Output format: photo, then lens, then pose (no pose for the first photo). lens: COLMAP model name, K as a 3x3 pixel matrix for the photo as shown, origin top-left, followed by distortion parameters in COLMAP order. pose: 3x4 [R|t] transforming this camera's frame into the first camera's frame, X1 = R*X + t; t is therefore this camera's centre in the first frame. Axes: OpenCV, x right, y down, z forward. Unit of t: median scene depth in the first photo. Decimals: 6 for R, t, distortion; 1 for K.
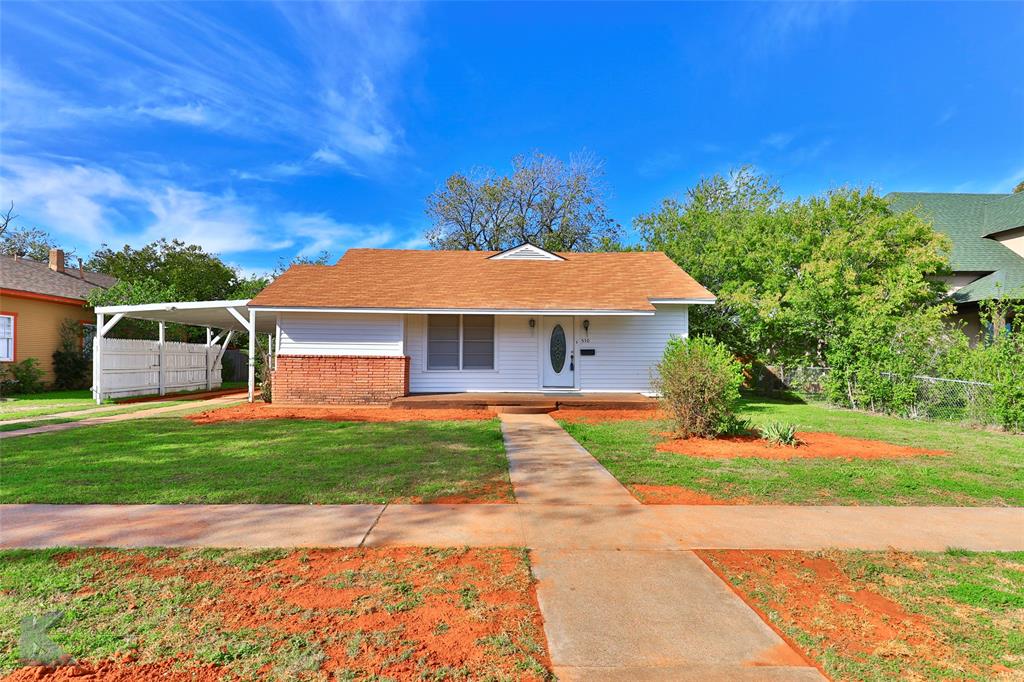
lens RADIAL K [[535.6, 0, 512.0], [0, 535.6, 341.0], [0, 0, 1]] dist [-0.001685, -0.000909]
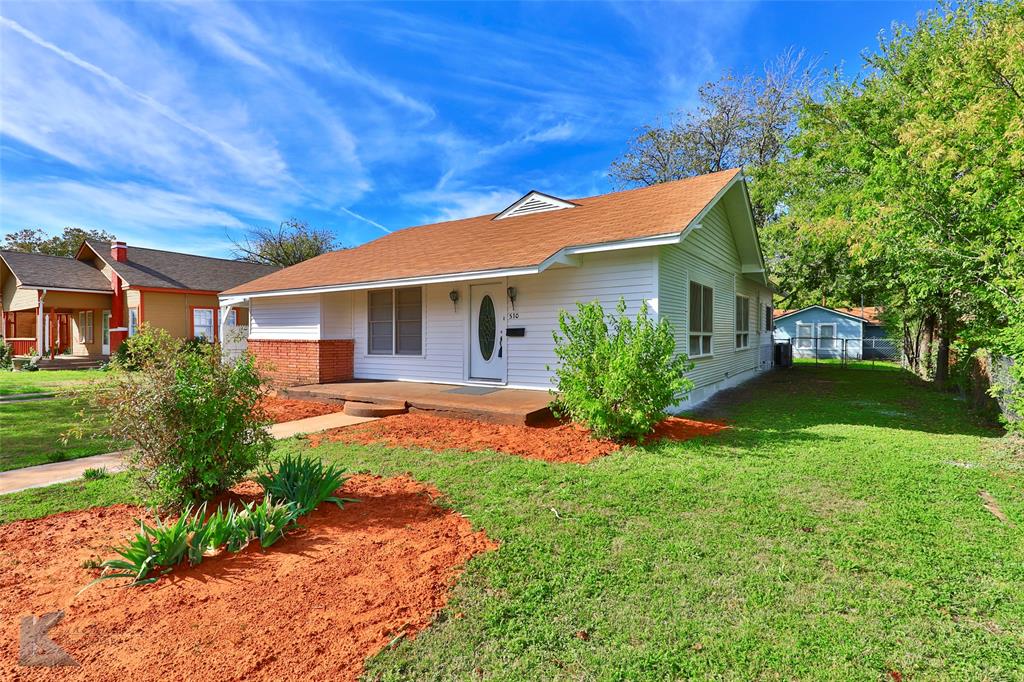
lens RADIAL K [[495.0, 0, 513.3], [0, 495.0, 358.9], [0, 0, 1]] dist [0.001322, -0.000344]
pose [[0.796462, 0.020680, -0.604335, 0.536309], [0.032395, 0.996521, 0.076795, 0.005505], [0.603821, -0.080741, 0.793020, 0.477278]]
